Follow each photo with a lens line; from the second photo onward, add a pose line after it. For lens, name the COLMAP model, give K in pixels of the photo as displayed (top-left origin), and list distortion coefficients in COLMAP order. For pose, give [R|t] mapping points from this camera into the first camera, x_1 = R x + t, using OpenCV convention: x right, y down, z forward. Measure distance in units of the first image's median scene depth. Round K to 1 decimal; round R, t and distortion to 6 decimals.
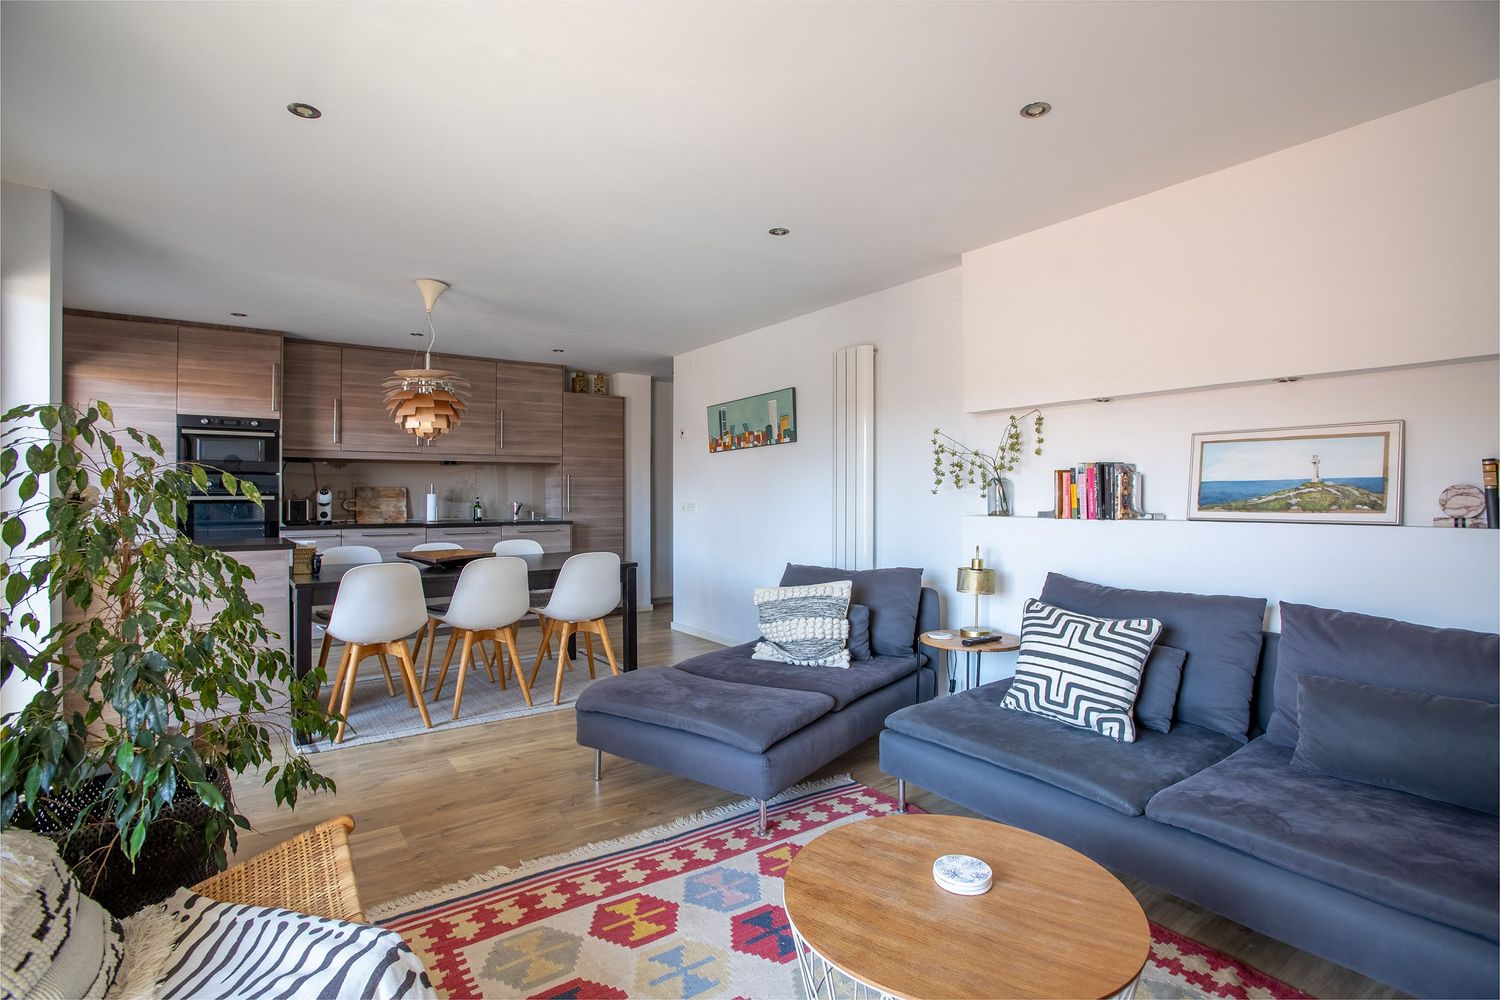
lens RADIAL K [[730.7, 0, 745.0], [0, 730.7, 498.4], [0, 0, 1]] dist [-0.067162, 0.031196]
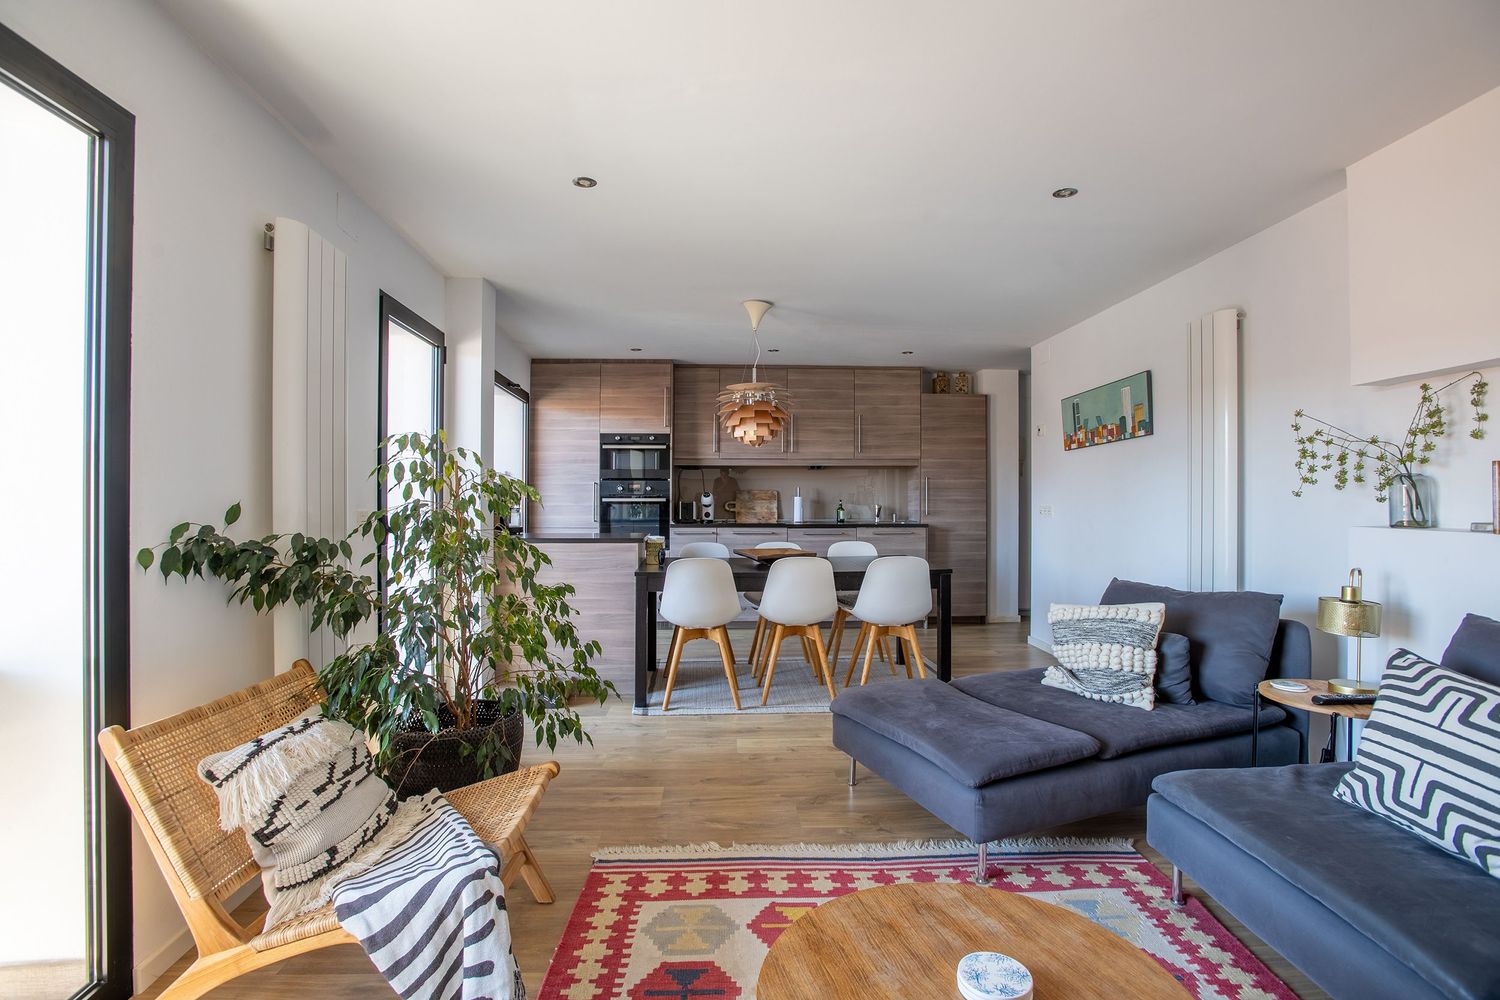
lens RADIAL K [[736.4, 0, 750.5], [0, 736.4, 496.2], [0, 0, 1]] dist [-0.068472, 0.032356]
pose [[0.836523, 0.000154, -0.547931, 0.197423], [-0.004249, 0.999972, -0.006207, 0.000393], [0.547915, 0.007520, 0.836500, 0.074431]]
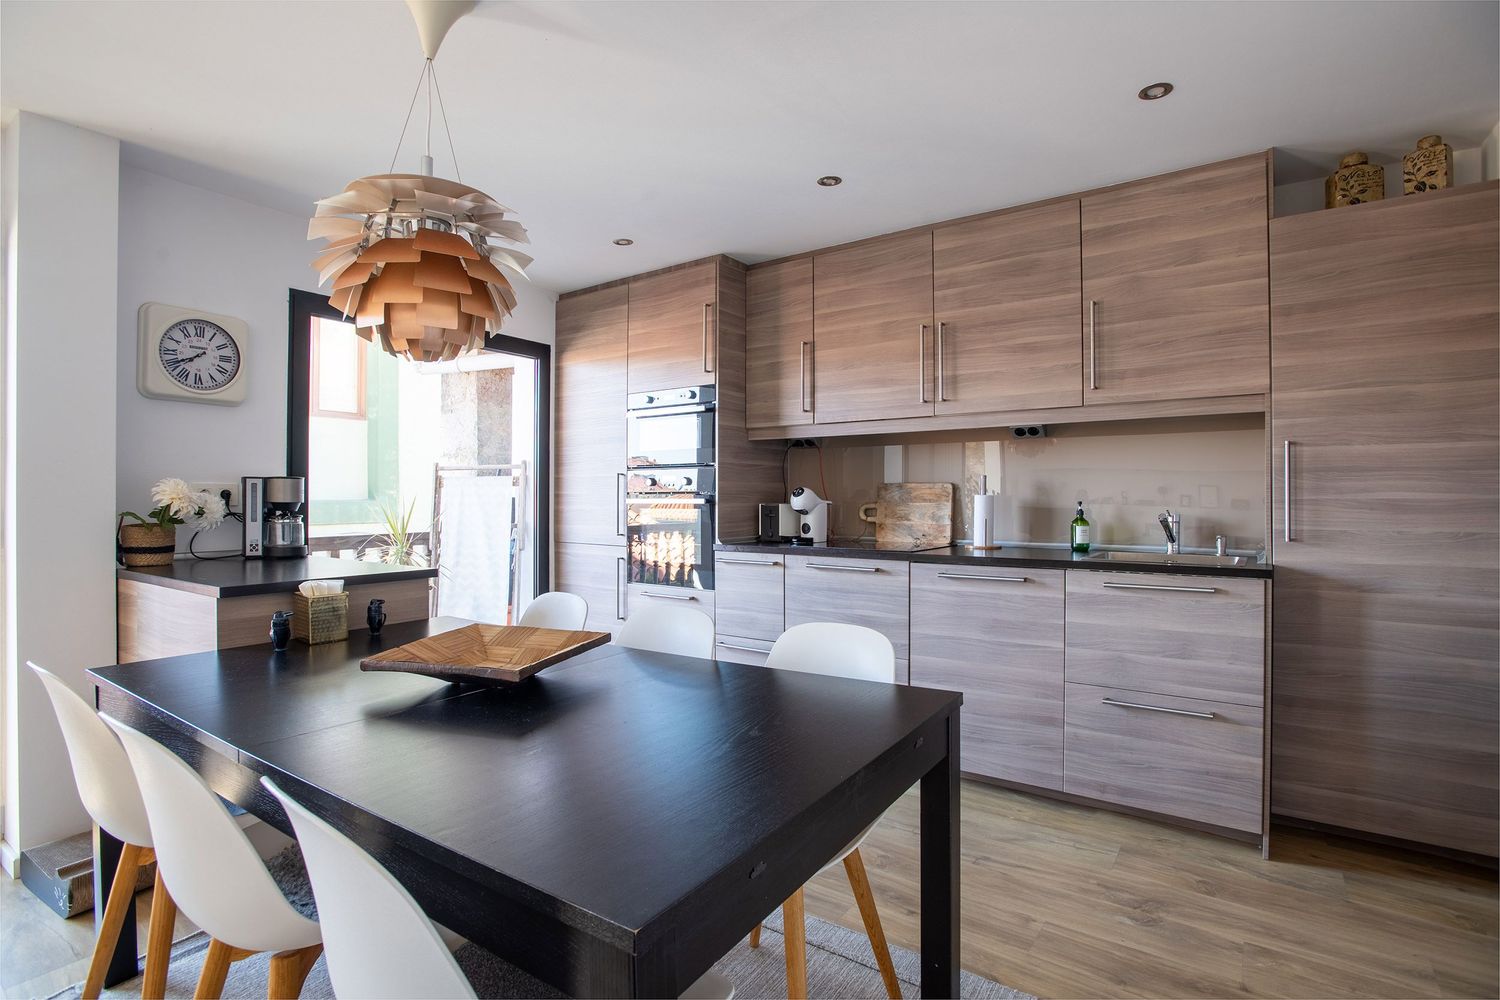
lens RADIAL K [[736.4, 0, 750.5], [0, 736.4, 496.2], [0, 0, 1]] dist [-0.068472, 0.032356]
pose [[0.316502, -0.000958, -0.948591, 0.023276], [-0.003690, 0.999991, -0.002241, -0.005770], [0.948585, 0.004209, 0.316495, 1.220947]]
